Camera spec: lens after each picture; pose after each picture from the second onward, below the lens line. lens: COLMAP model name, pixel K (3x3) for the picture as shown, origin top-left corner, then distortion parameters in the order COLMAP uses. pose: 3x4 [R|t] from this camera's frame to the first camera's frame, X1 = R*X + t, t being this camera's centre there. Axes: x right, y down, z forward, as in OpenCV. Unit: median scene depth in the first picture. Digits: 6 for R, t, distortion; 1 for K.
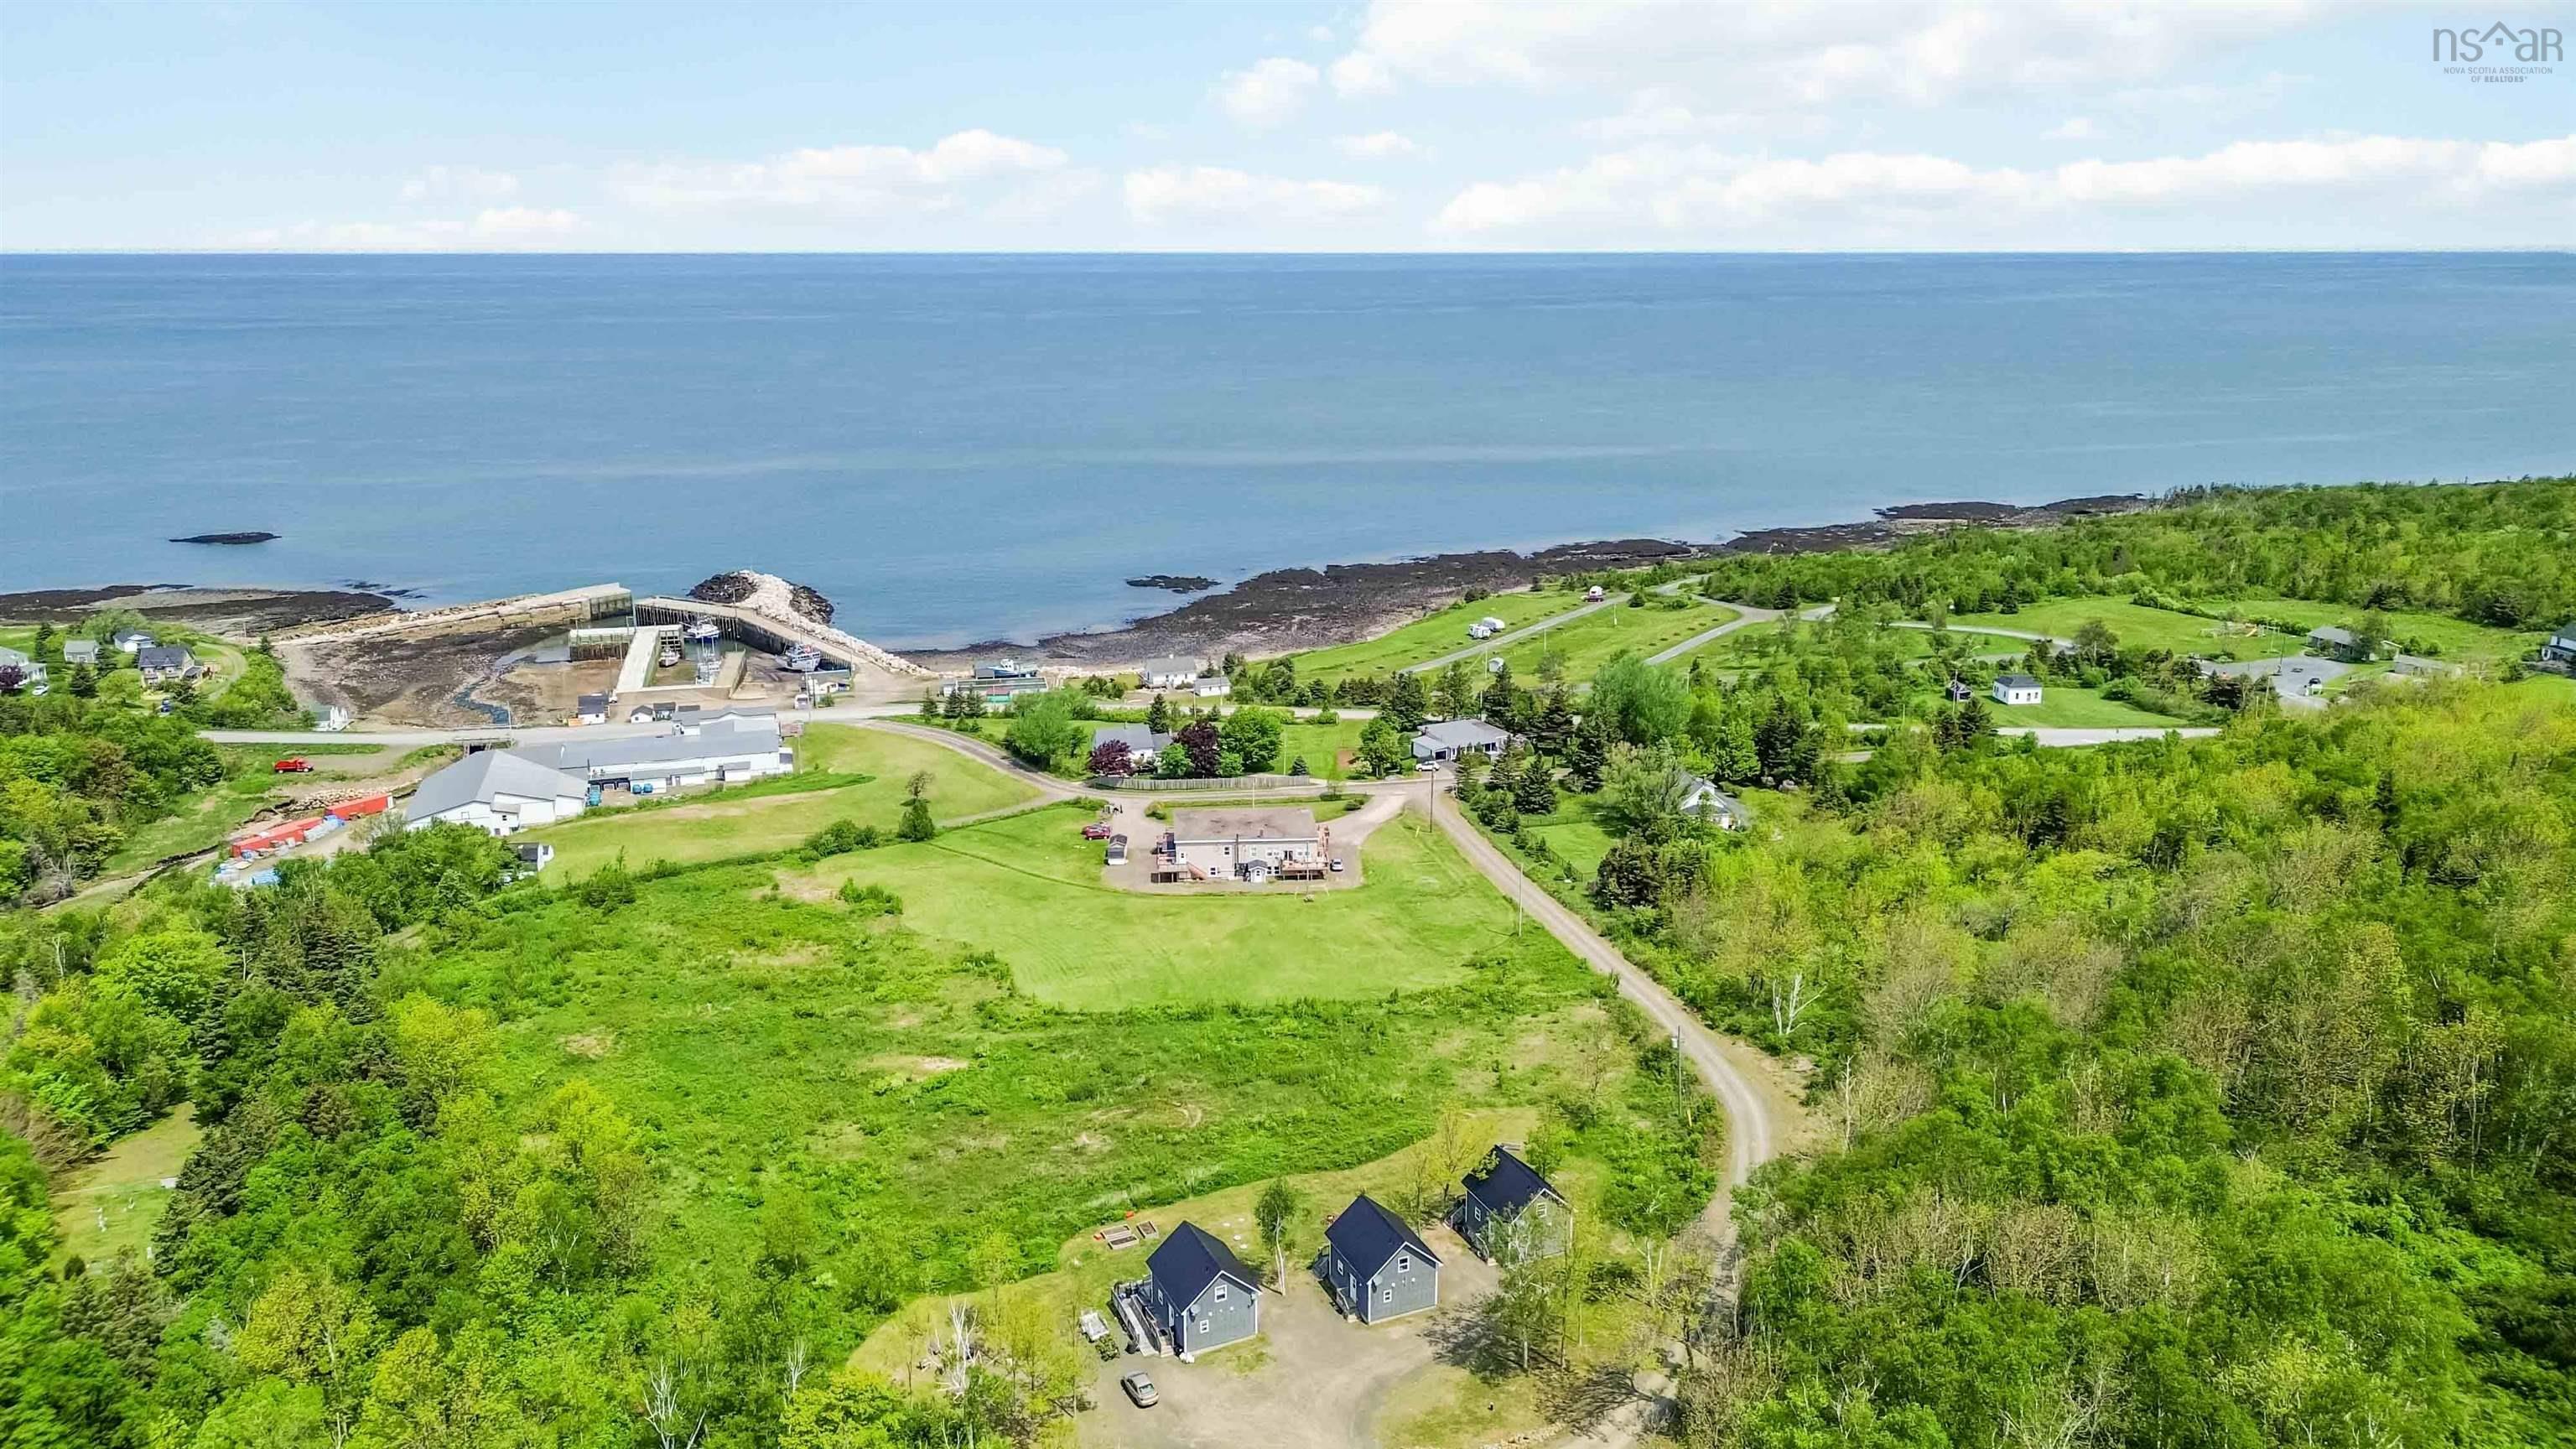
lens RADIAL K [[1832.5, 0, 1295.9], [0, 1832.5, 674.7], [0, 0, 1]] dist [0.104133, -0.124614]
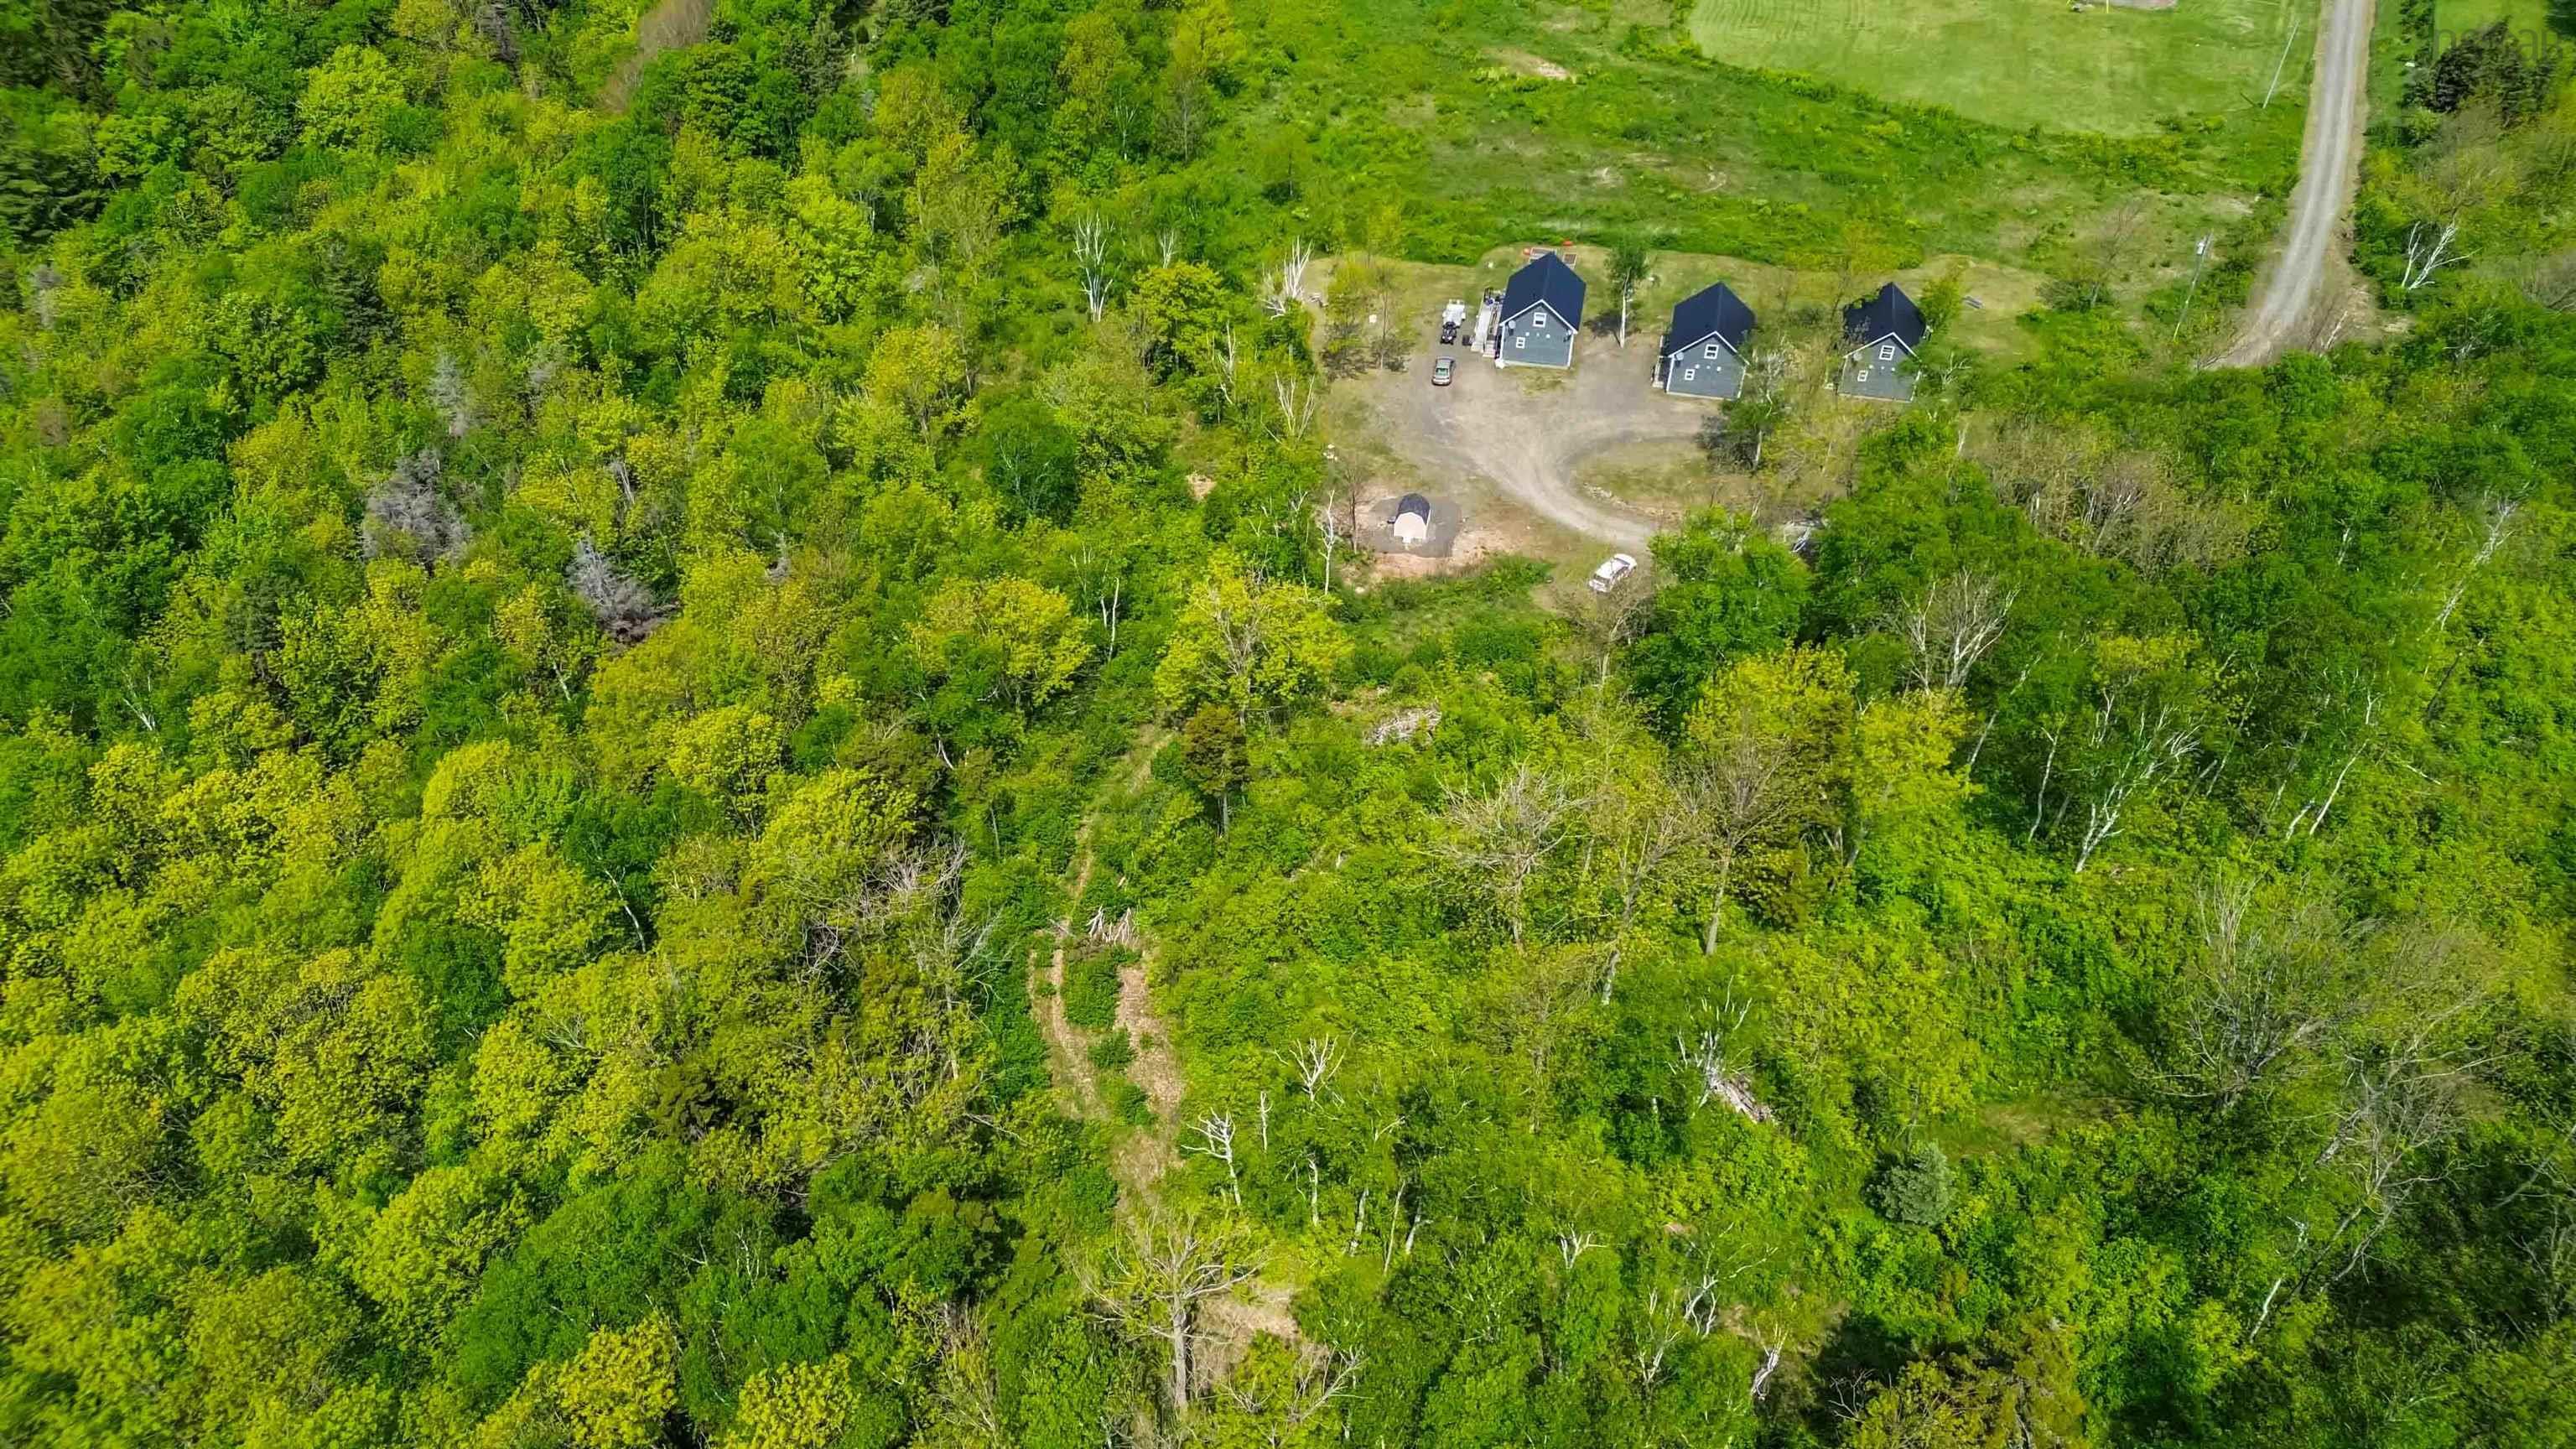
lens RADIAL K [[1822.5, 0, 1288.0], [0, 1822.5, 724.5], [0, 0, 1]] dist [0.105843, -0.111192]
pose [[0.807782, 0.414219, -0.419417, 0.170975], [-0.145068, 0.829308, 0.539633, -0.015606], [0.571352, -0.375061, 0.729990, 0.007021]]
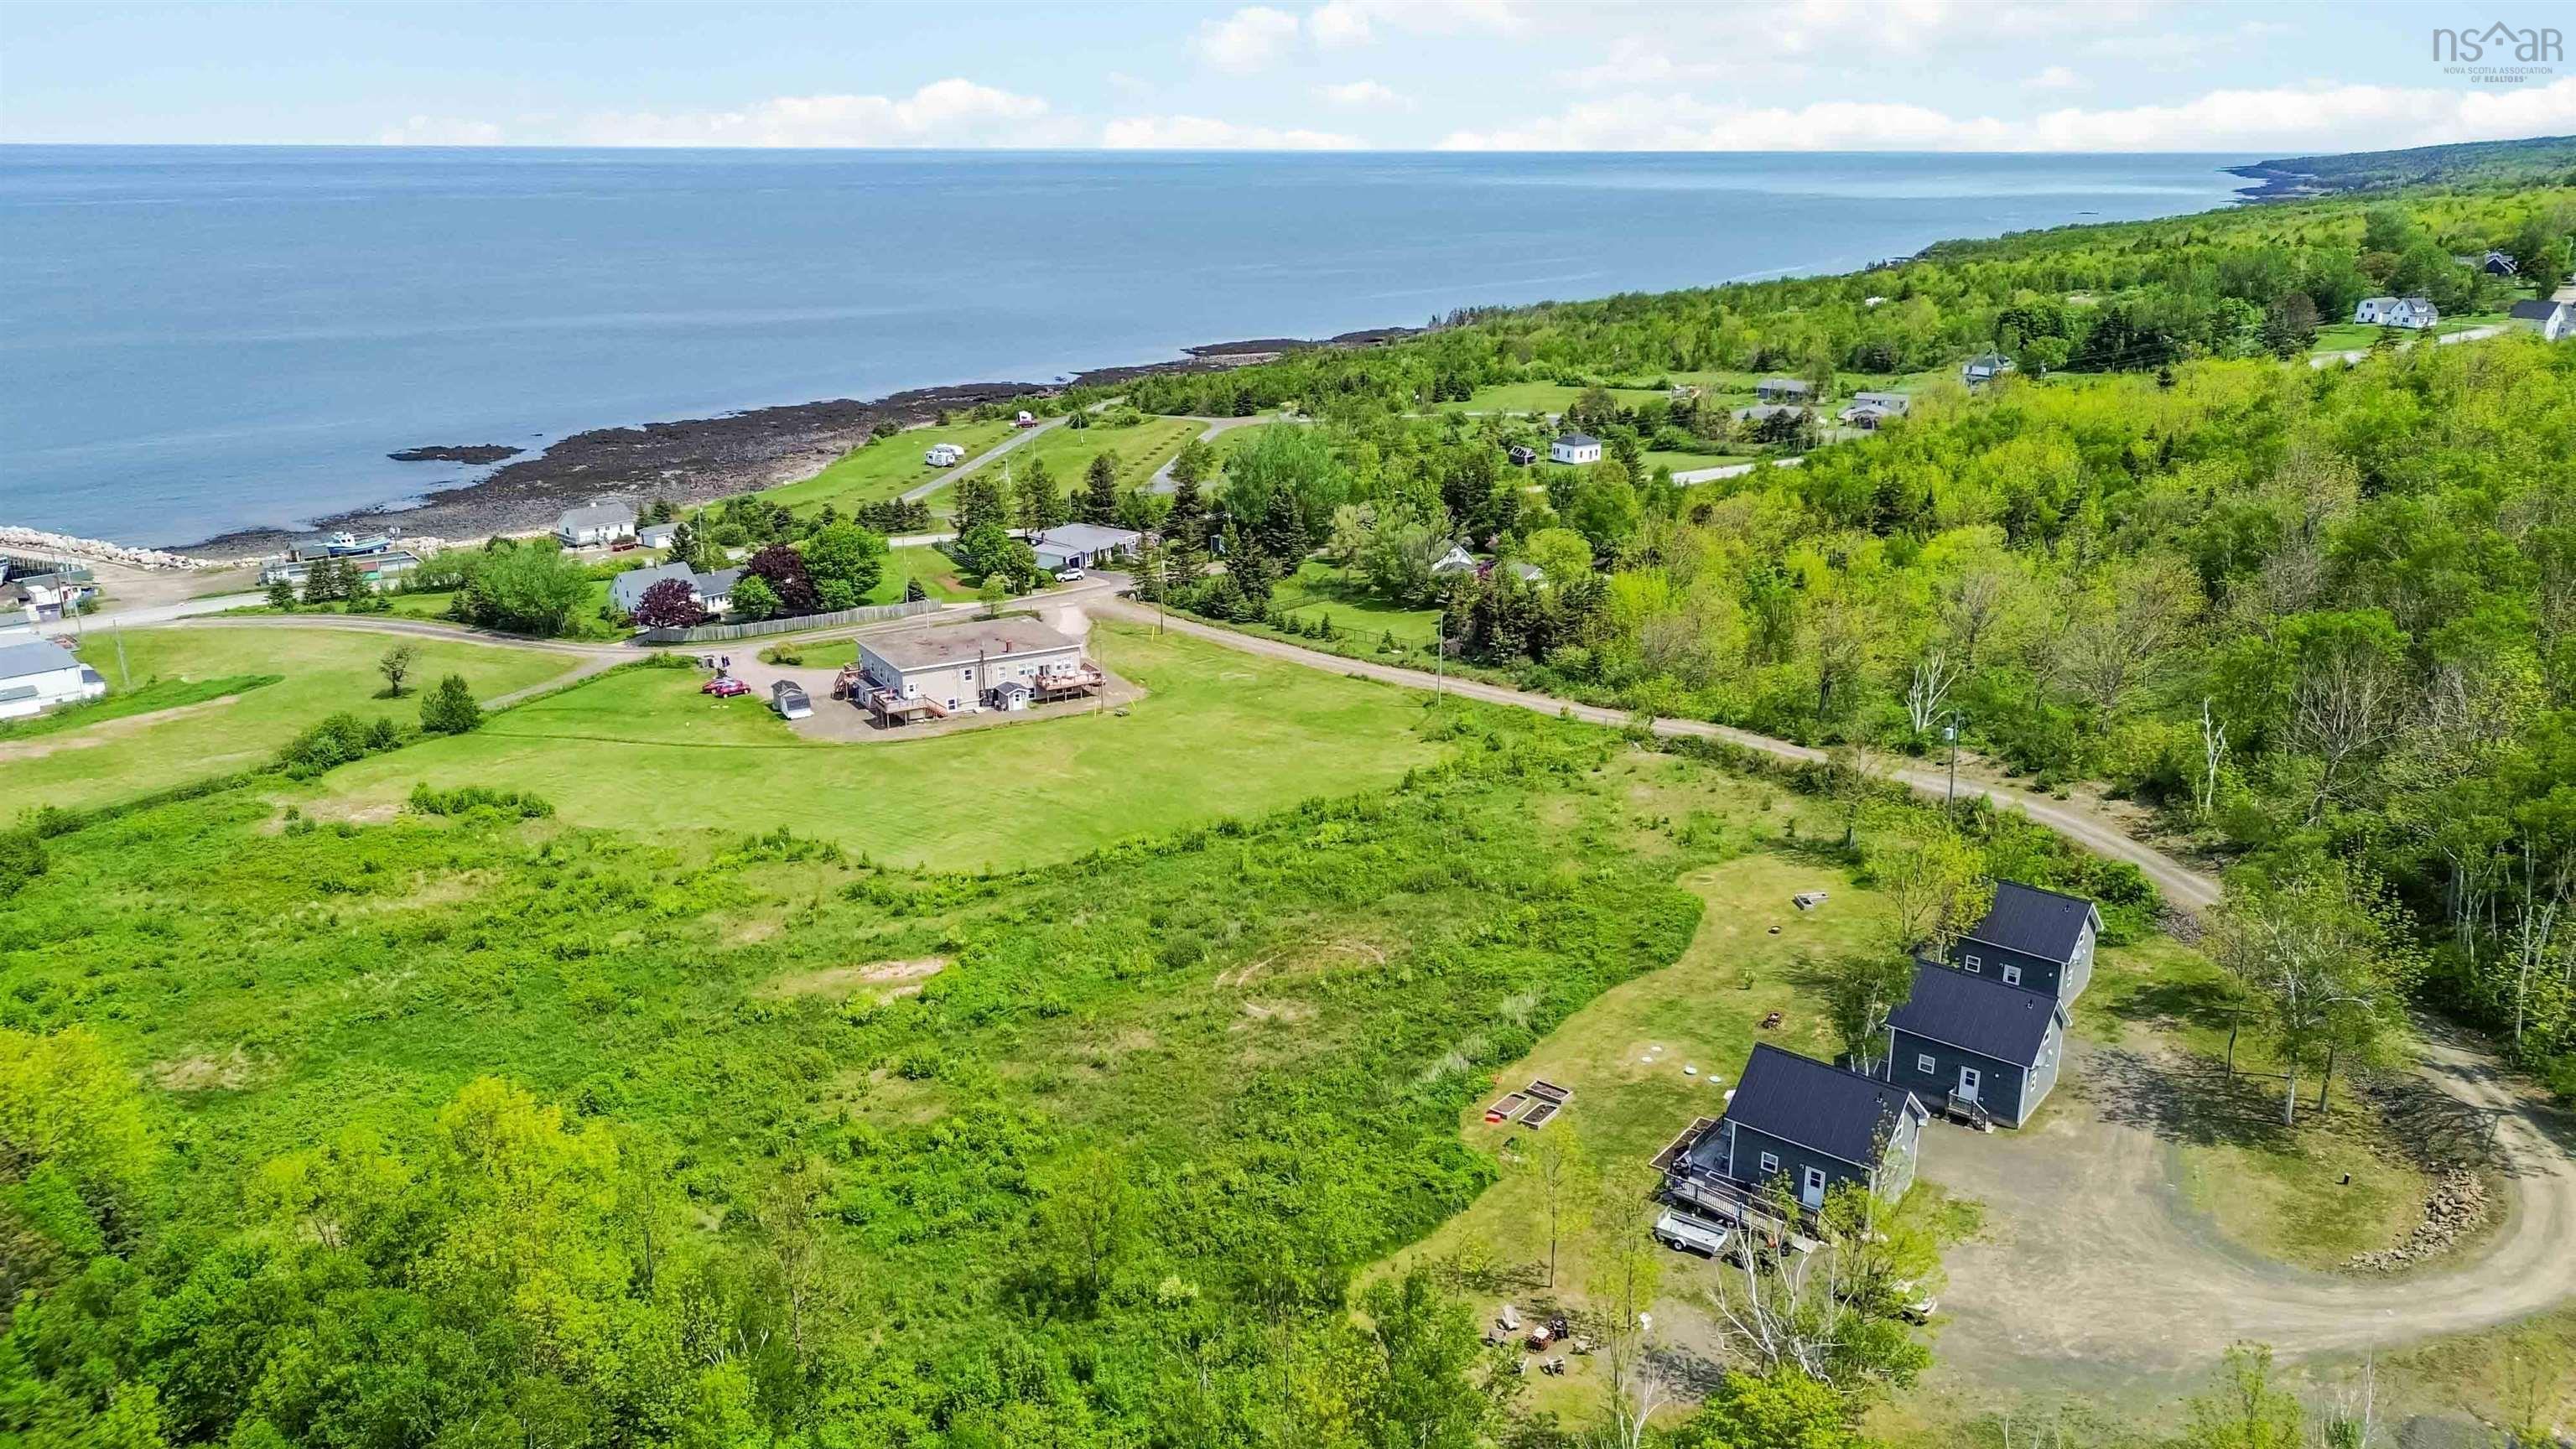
lens RADIAL K [[1806.7, 0, 1283.4], [0, 1806.7, 727.5], [0, 0, 1]] dist [0.130478, -0.190513]
pose [[0.888928, -0.136453, 0.437251, -0.208981], [0.103693, 0.989763, 0.098069, 0.047912], [-0.446156, -0.041837, 0.893977, 0.227325]]
